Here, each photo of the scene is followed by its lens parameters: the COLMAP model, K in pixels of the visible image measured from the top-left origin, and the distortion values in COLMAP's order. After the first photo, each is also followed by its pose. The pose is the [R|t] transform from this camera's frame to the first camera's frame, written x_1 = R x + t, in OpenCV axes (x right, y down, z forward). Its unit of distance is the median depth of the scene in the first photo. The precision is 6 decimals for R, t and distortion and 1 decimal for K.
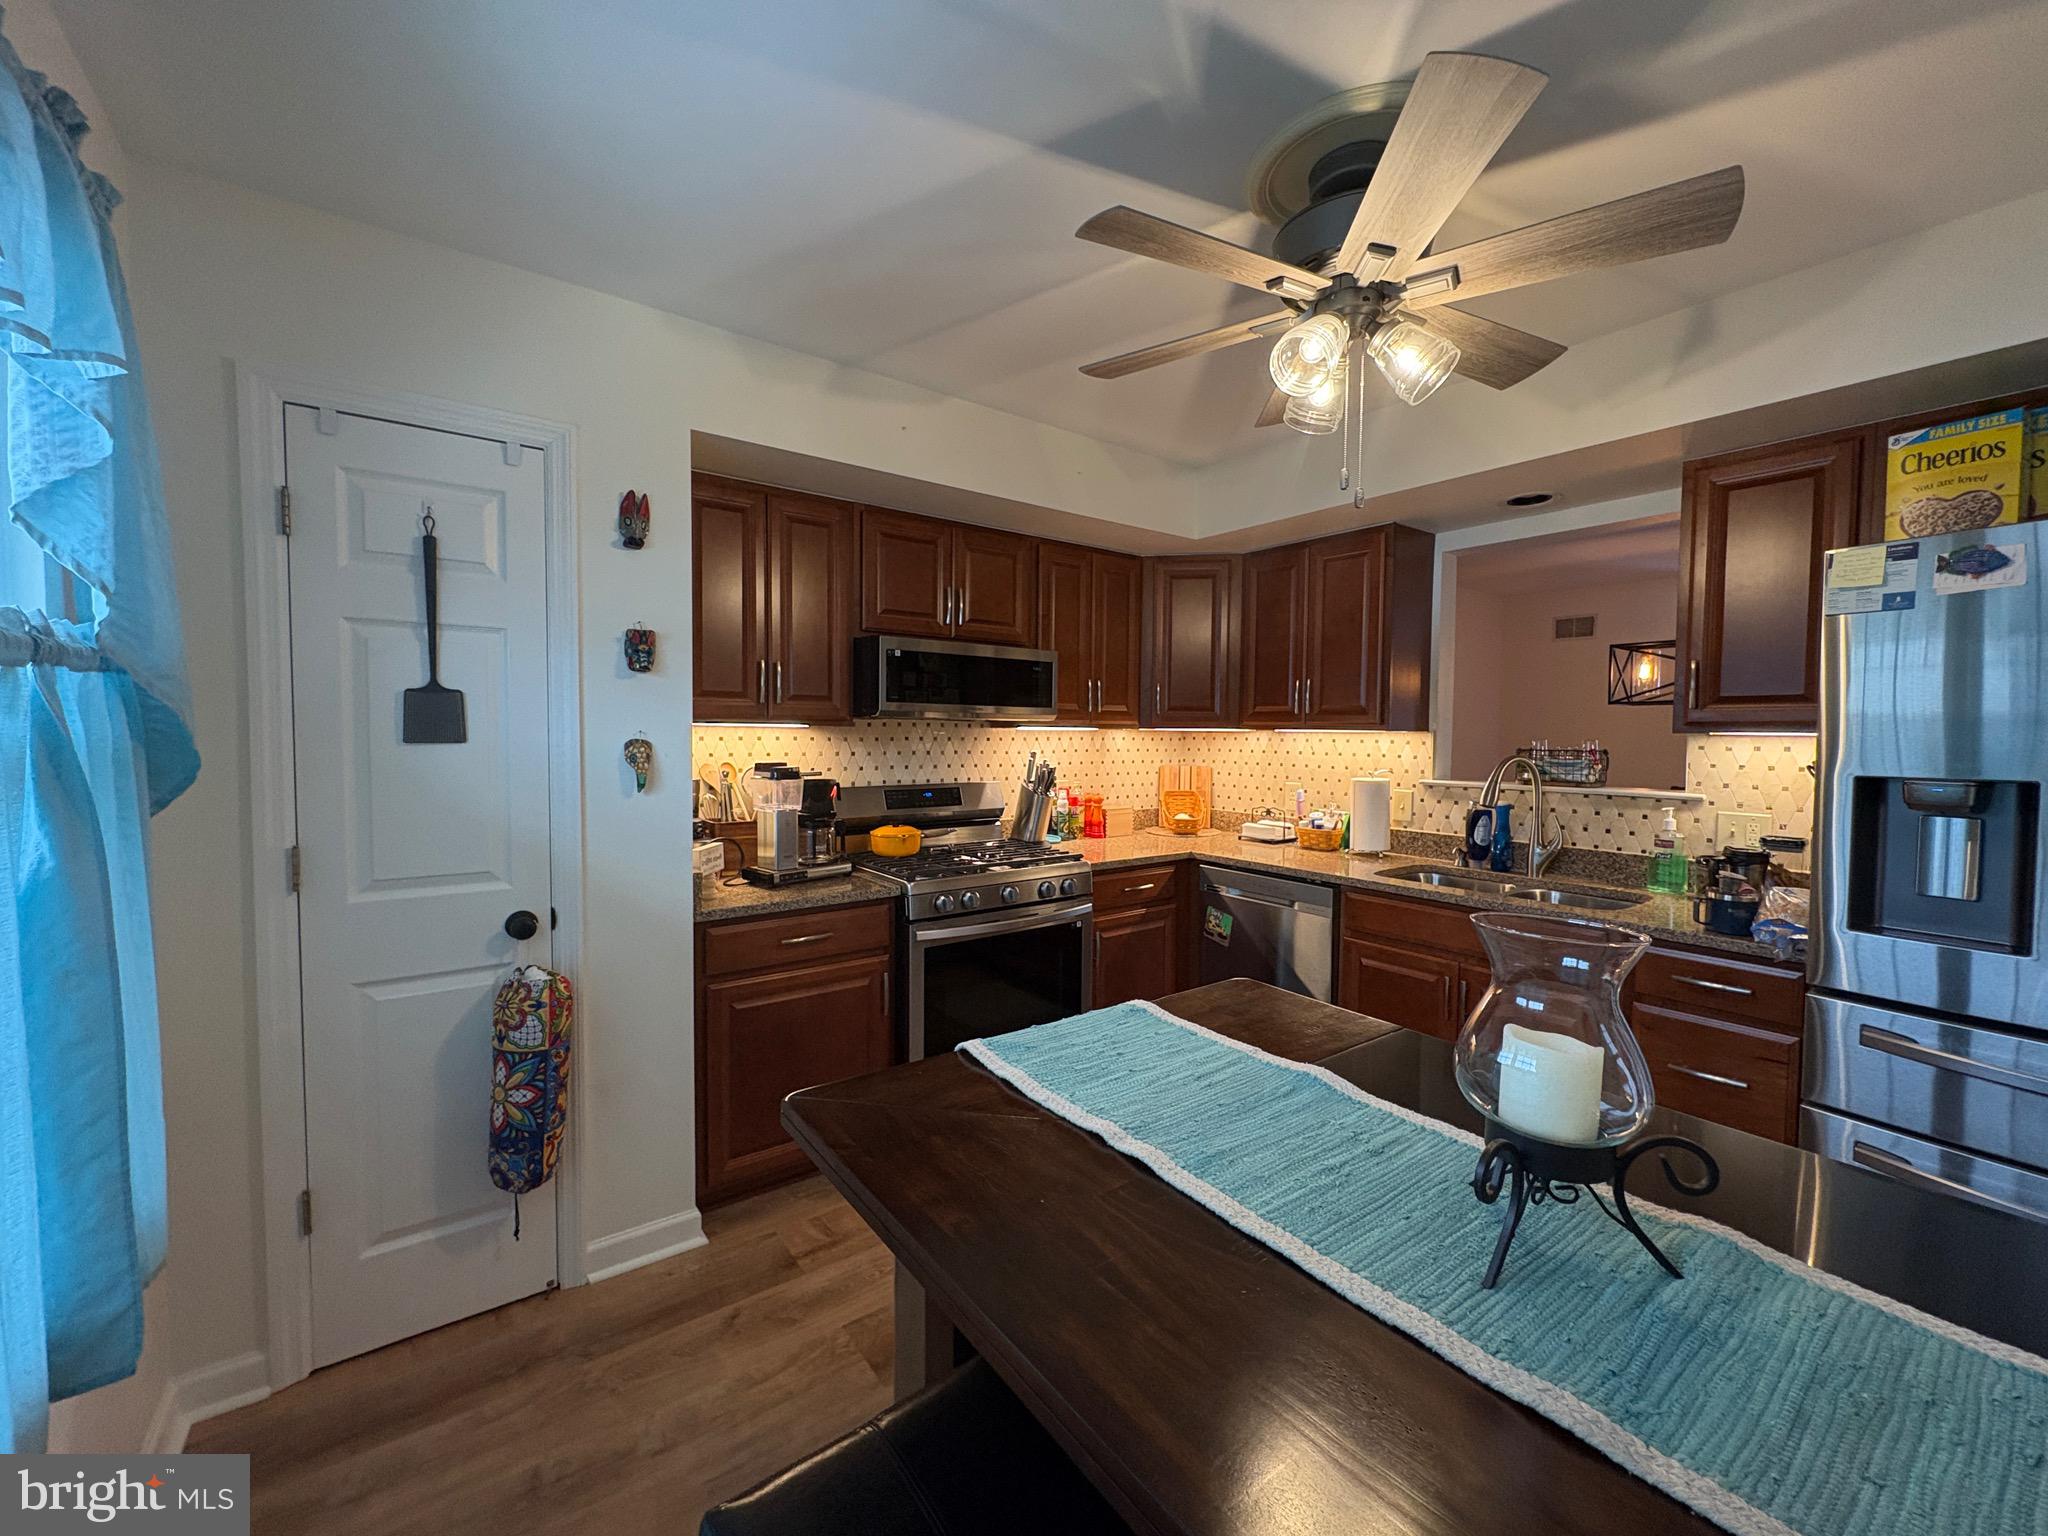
lens RADIAL K [[806.6, 0, 1024.0], [0, 806.6, 768.0], [0, 0, 1]] dist [0.000056, 0.000056]
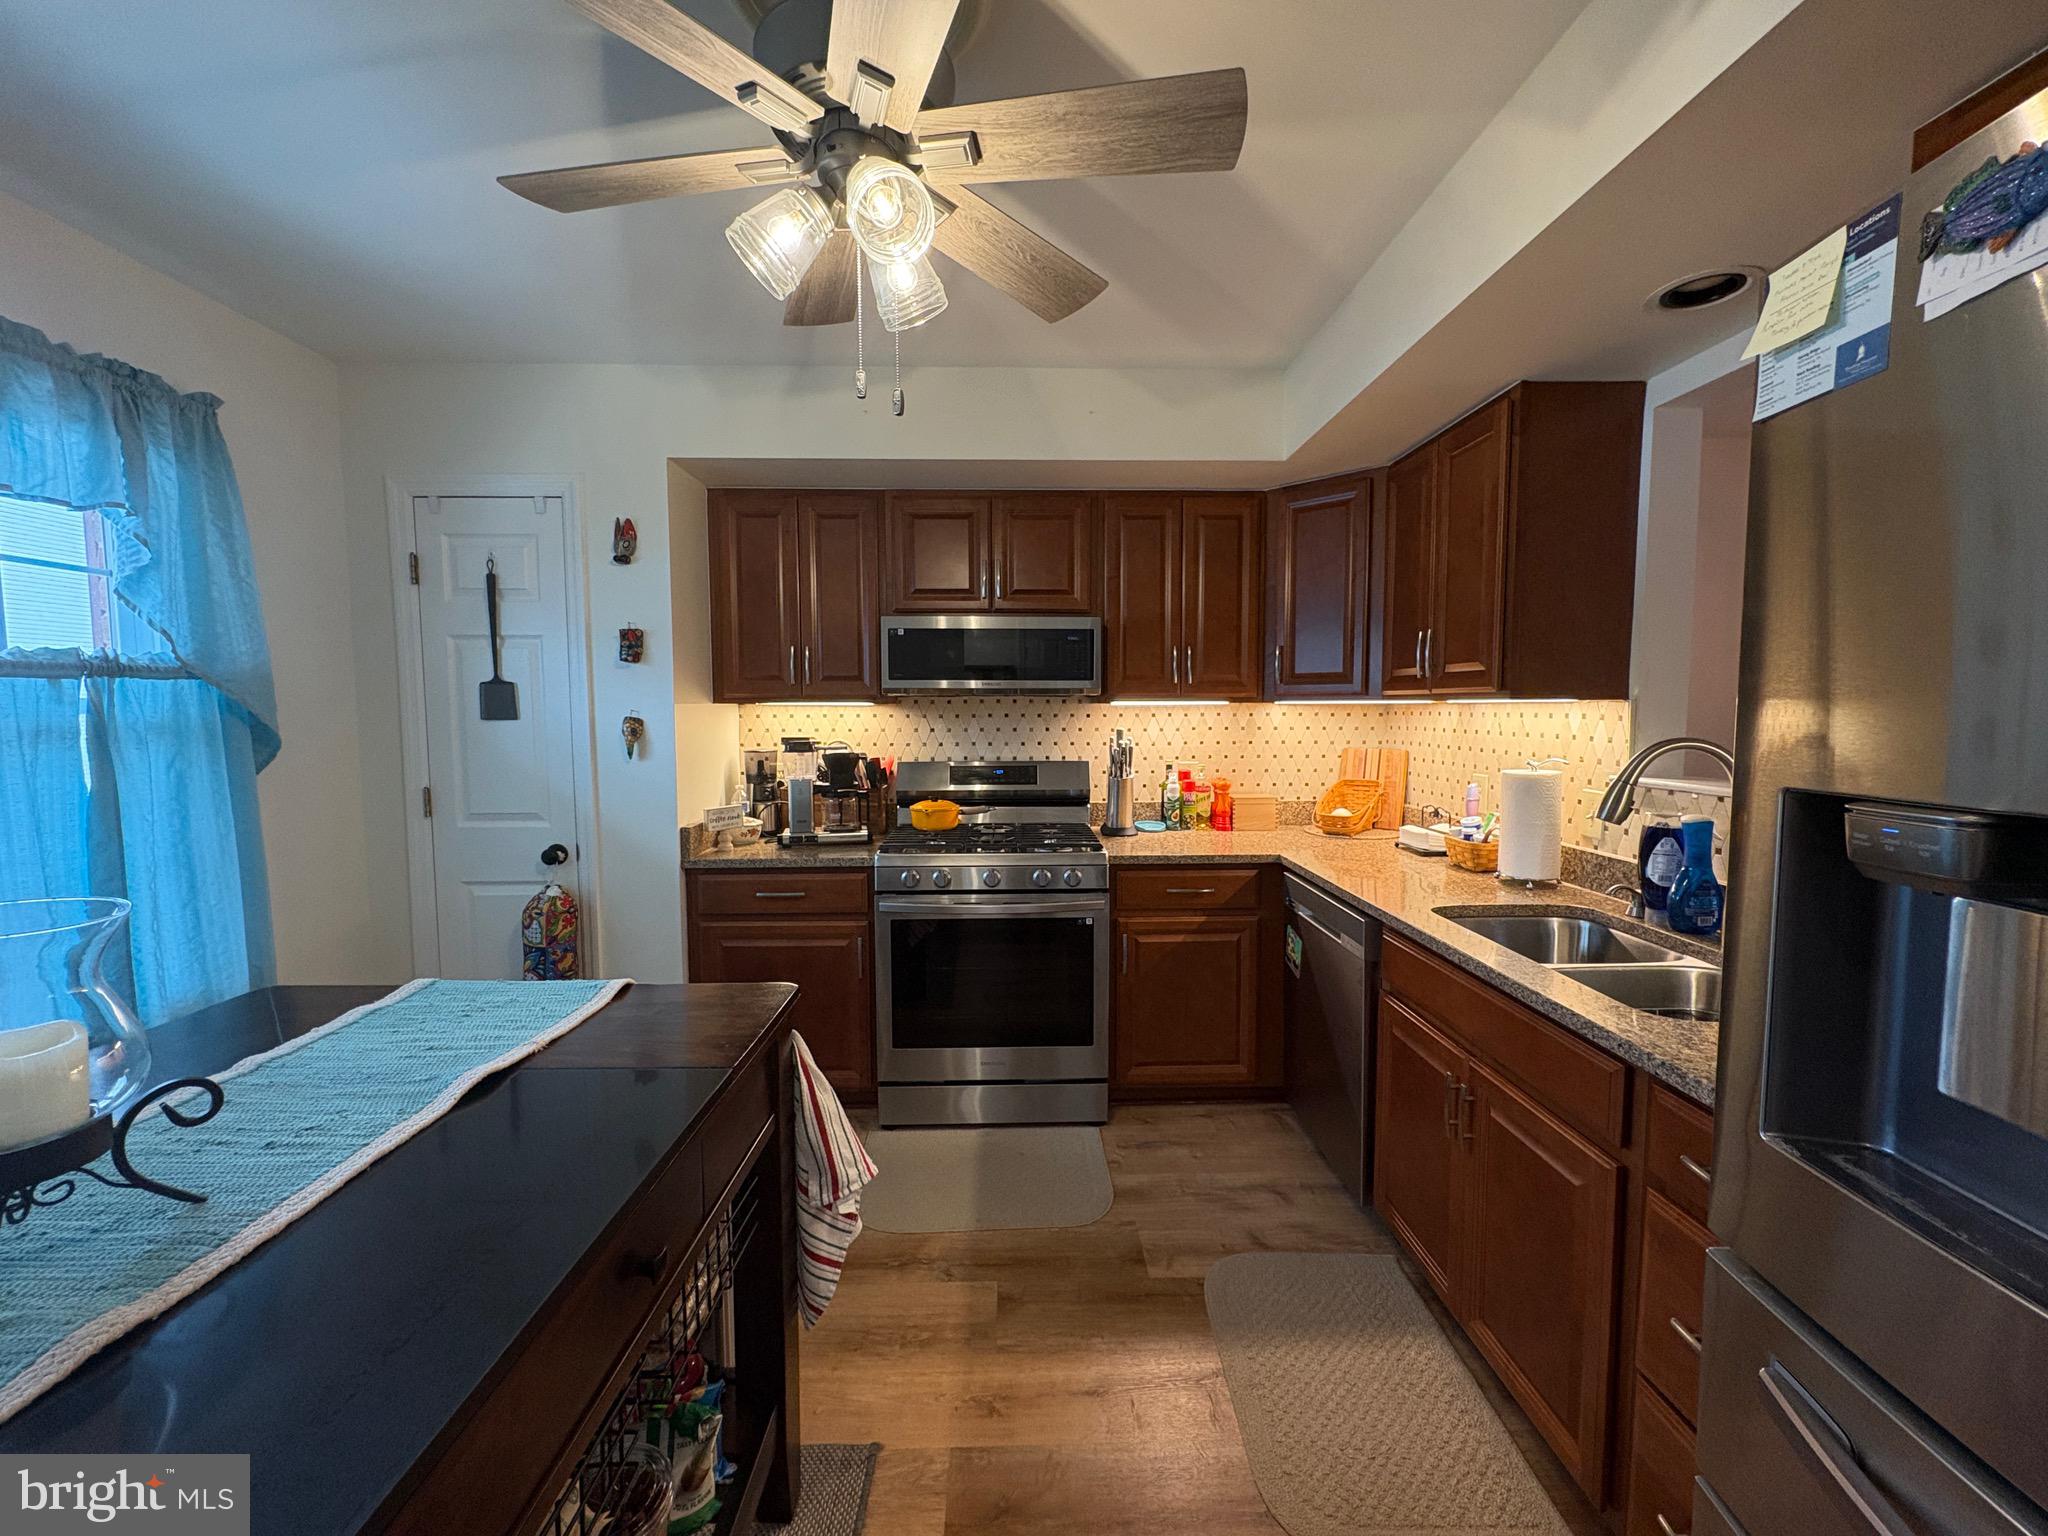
lens RADIAL K [[806.6, 0, 1024.0], [0, 806.6, 768.0], [0, 0, 1]] dist [0.000056, 0.000056]
pose [[0.818216, 0.032016, -0.574018, 0.528032], [-0.016676, 0.999350, 0.031968, -0.004402], [0.574669, -0.016585, 0.818218, 0.230307]]
